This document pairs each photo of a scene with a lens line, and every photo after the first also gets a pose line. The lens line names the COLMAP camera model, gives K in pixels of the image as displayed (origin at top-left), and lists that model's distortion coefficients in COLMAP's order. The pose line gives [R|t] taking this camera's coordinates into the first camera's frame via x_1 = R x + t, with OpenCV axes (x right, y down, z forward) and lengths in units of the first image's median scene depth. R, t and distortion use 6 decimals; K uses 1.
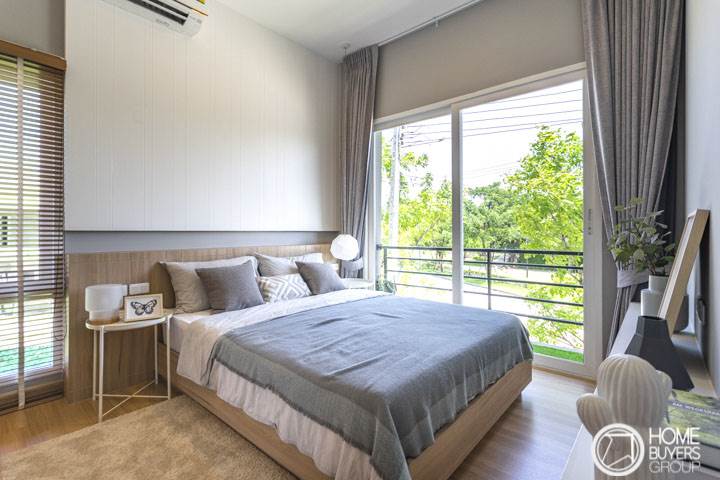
lens RADIAL K [[350.8, 0, 359.1], [0, 350.8, 230.8], [0, 0, 1]] dist [0.000521, -0.000004]
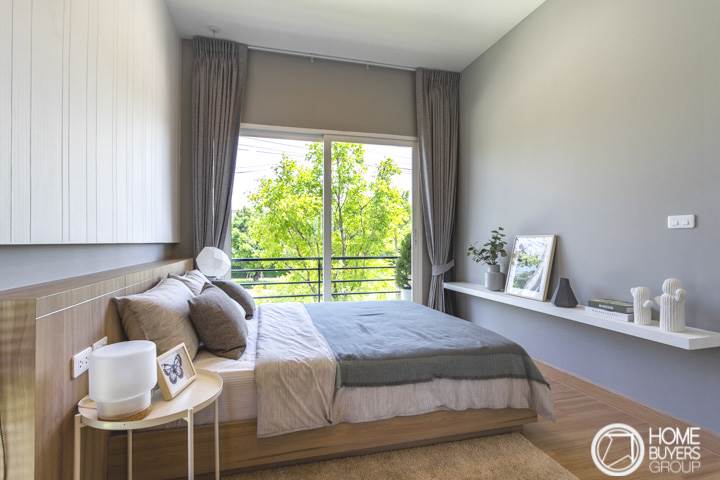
lens RADIAL K [[339.2, 0, 360.0], [0, 339.2, 240.0], [0, 0, 1]] dist [-0.001009, 0.000027]
pose [[0.553320, 0.002819, 0.832964, -0.609624], [-0.002590, 0.999995, -0.001664, -0.004952], [-0.832965, -0.001237, 0.553324, 0.267337]]
